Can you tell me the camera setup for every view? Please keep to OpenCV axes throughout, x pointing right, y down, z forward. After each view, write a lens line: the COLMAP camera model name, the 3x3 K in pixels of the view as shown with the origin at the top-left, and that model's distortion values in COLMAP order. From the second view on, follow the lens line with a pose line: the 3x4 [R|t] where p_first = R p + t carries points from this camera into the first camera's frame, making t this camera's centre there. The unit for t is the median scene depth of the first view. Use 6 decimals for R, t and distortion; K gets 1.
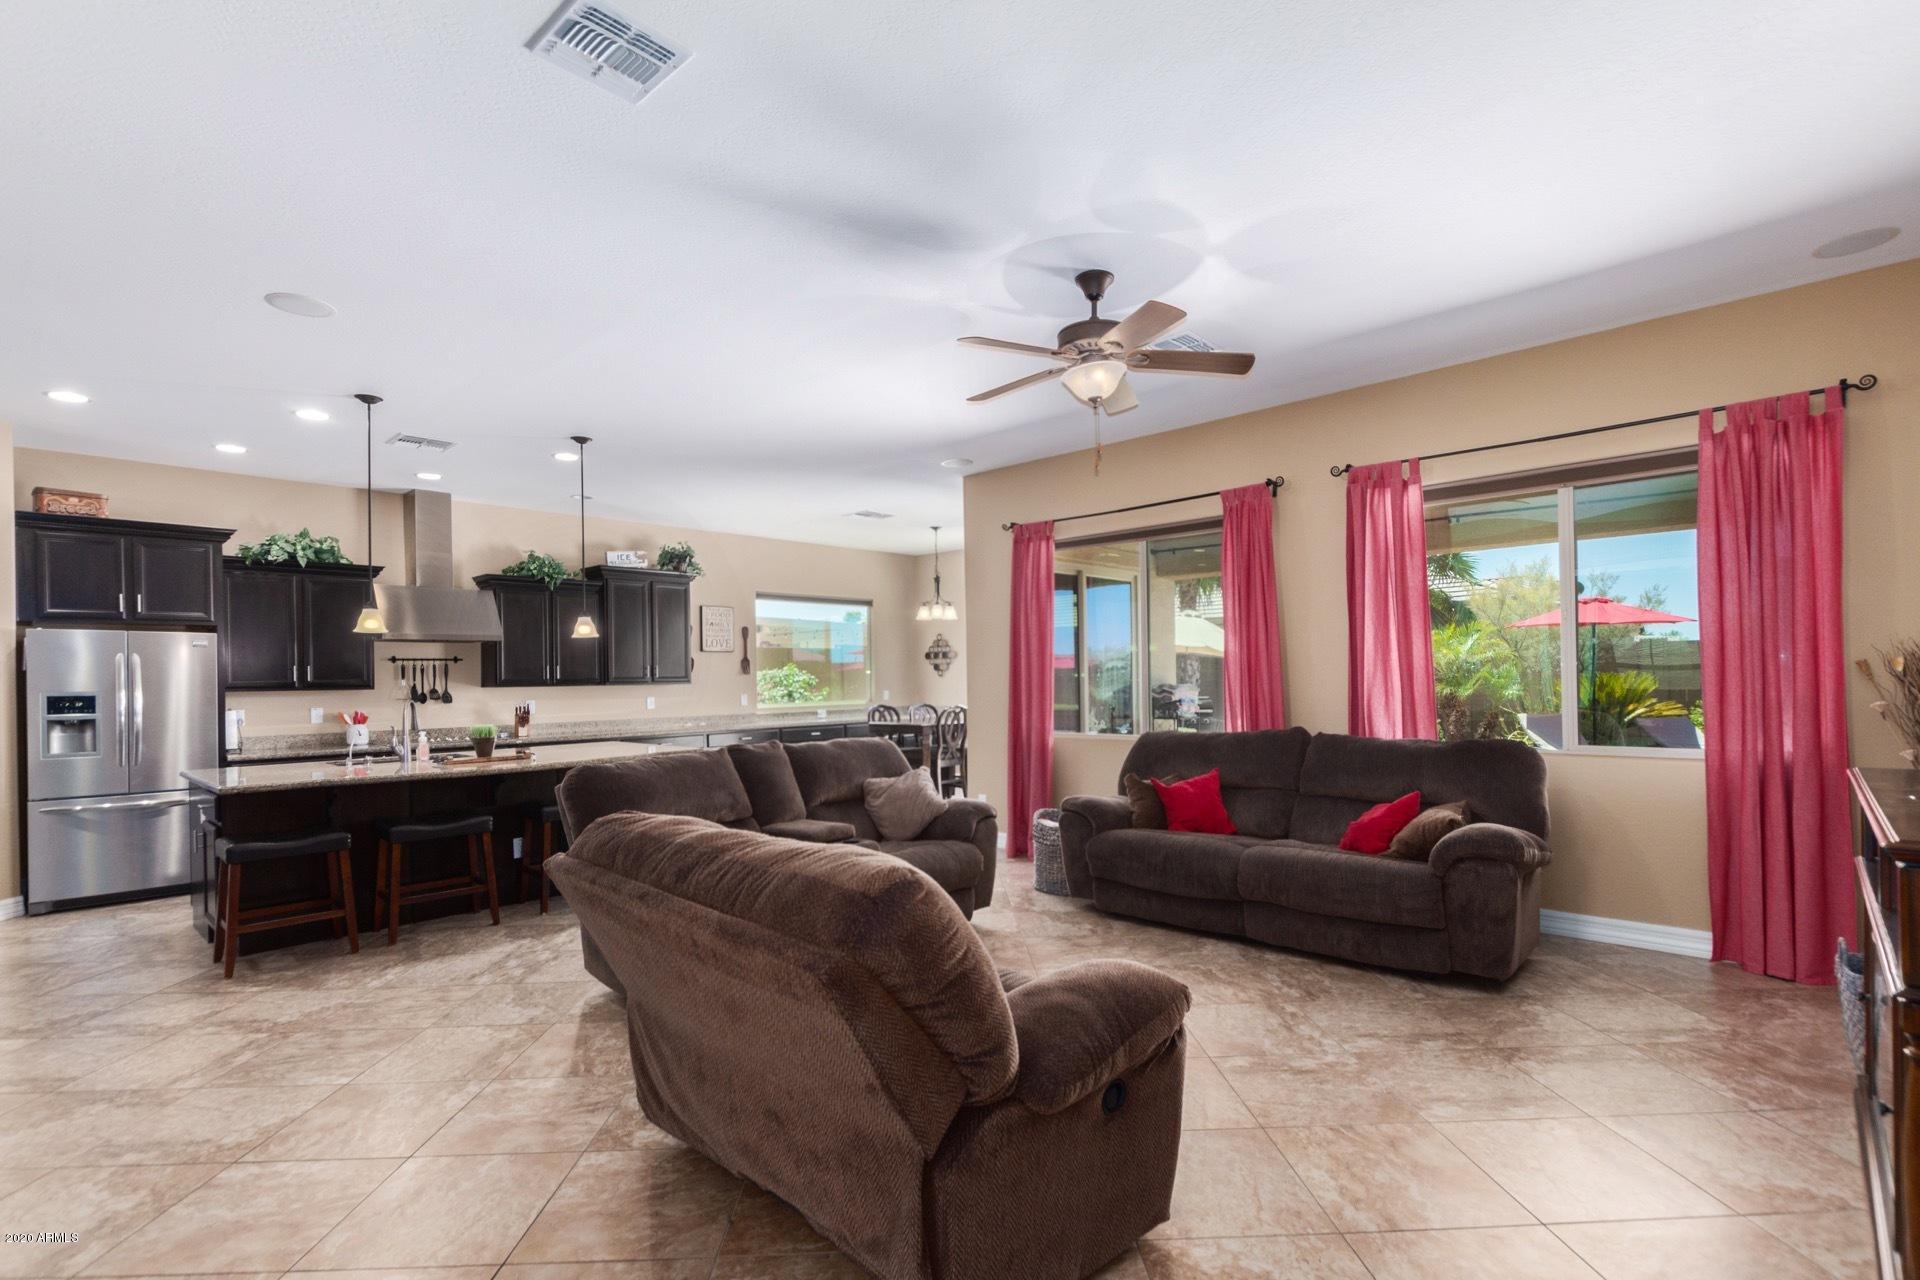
lens RADIAL K [[912.4, 0, 955.8], [0, 912.4, 676.9], [0, 0, 1]] dist [0.005602, -0.000611]
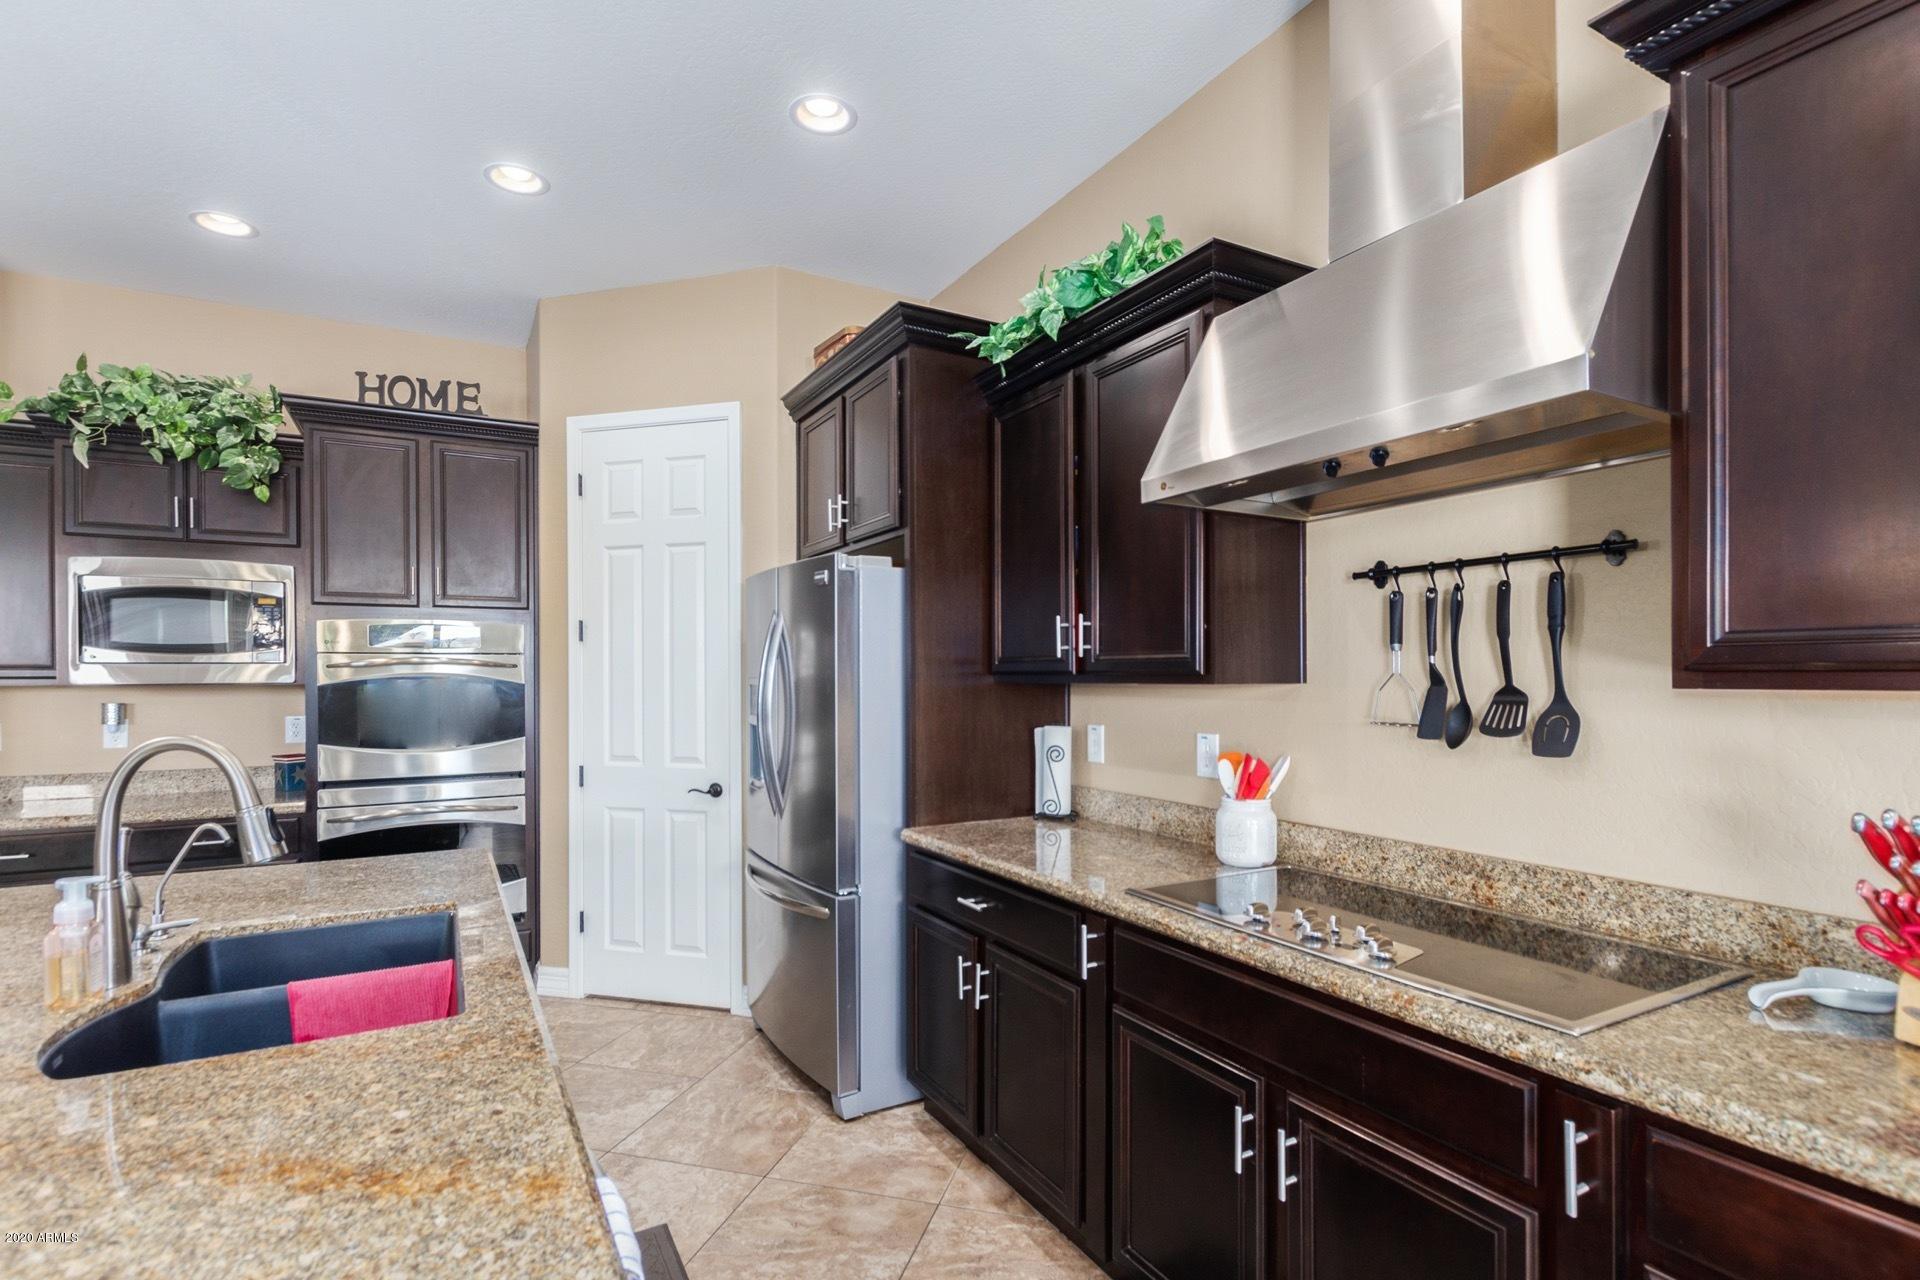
lens RADIAL K [[912.4, 0, 955.8], [0, 912.4, 676.9], [0, 0, 1]] dist [0.005602, -0.000611]
pose [[-0.306595, 0.015583, -0.951713, -0.329395], [0.009011, 0.999869, 0.013469, 0.006531], [0.951797, -0.004447, -0.306695, 0.985797]]
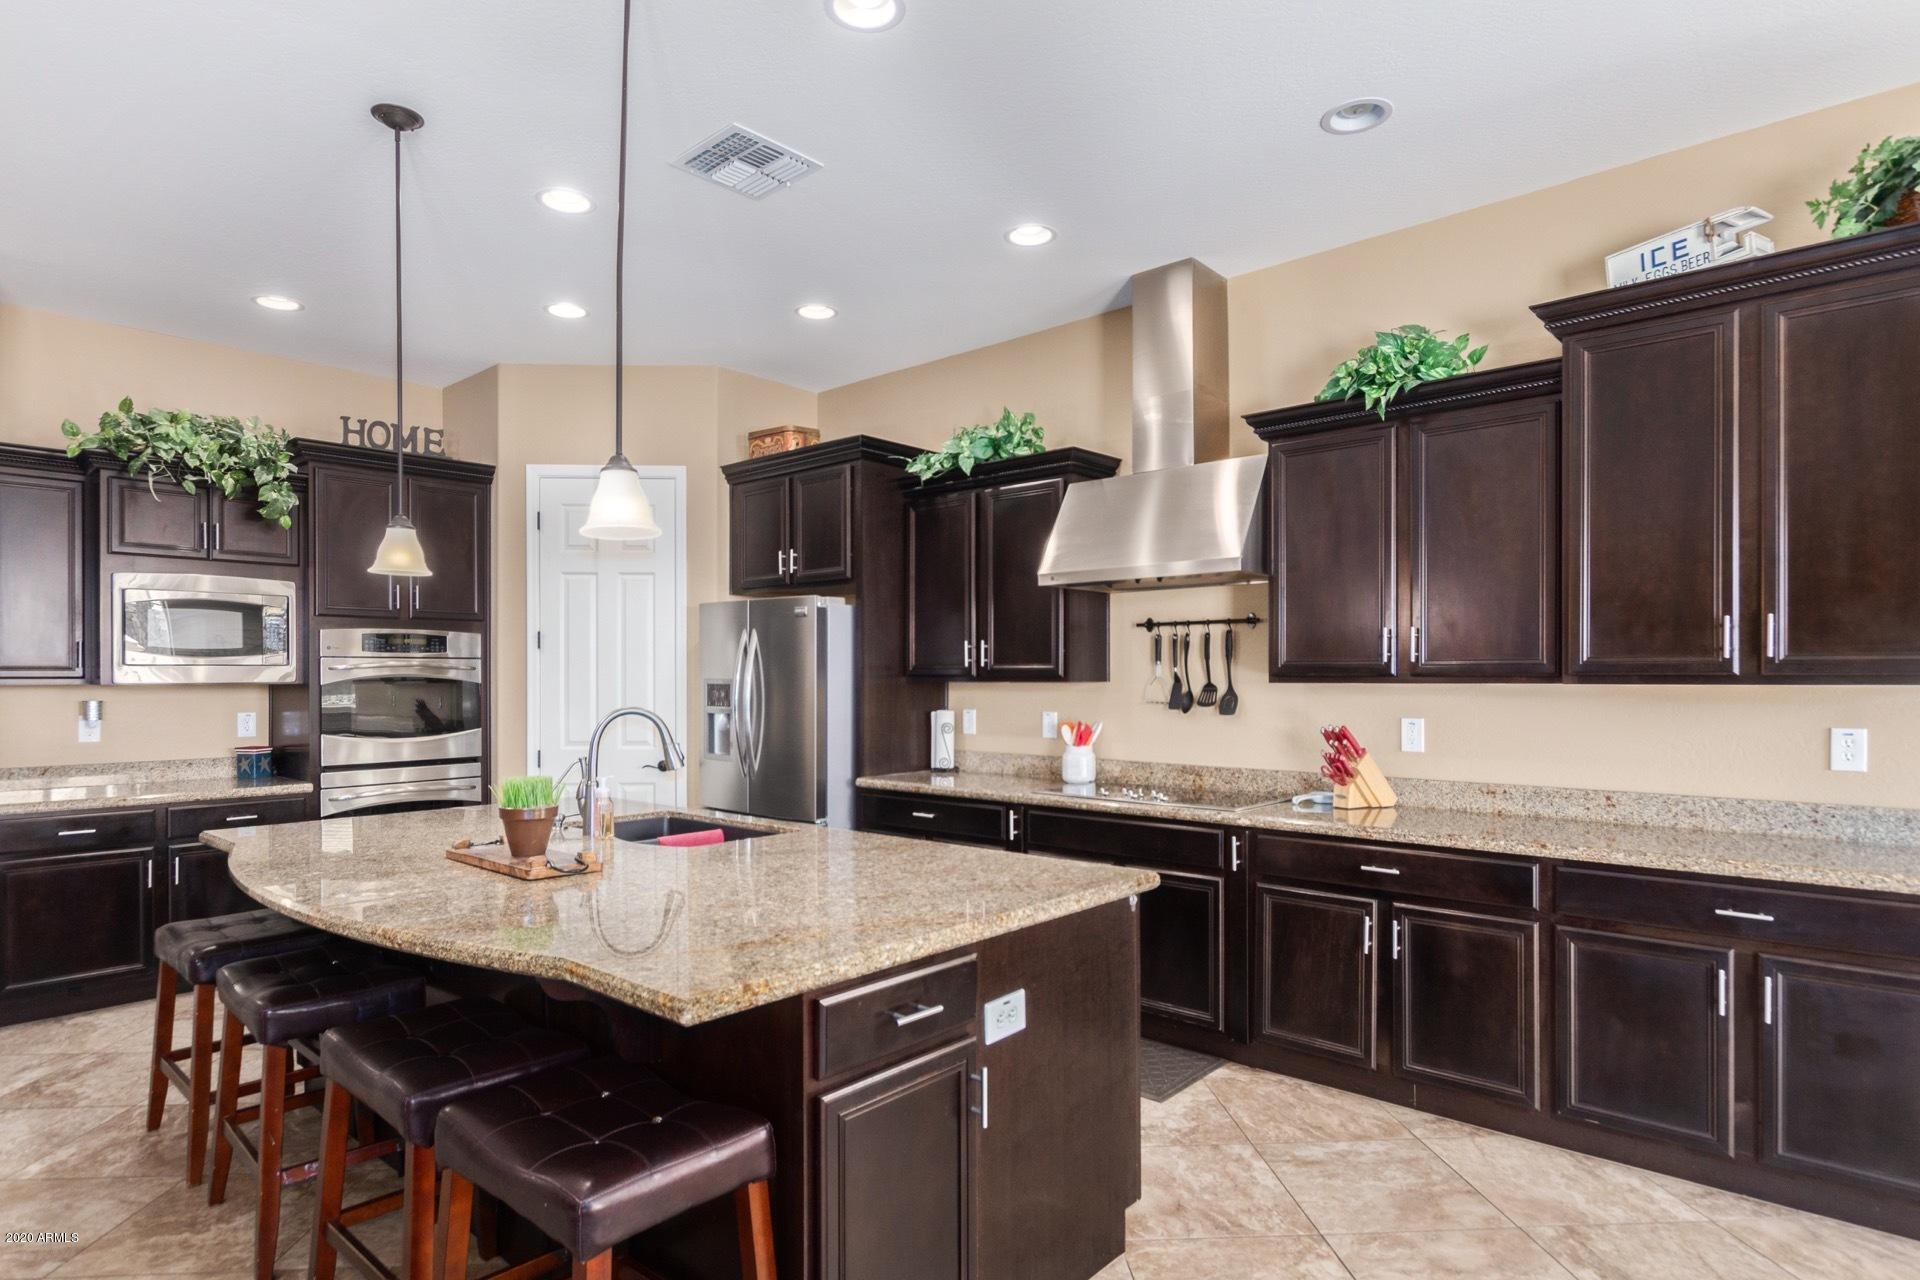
lens RADIAL K [[1028.5, 0, 958.6], [0, 1028.5, 682.1], [0, 0, 1]] dist [0.000054, 0.000019]
pose [[0.018998, 0.018142, -0.999655, -0.040793], [0.002731, 0.999831, 0.018197, 0.002394], [0.999816, -0.003075, 0.018945, 0.902216]]
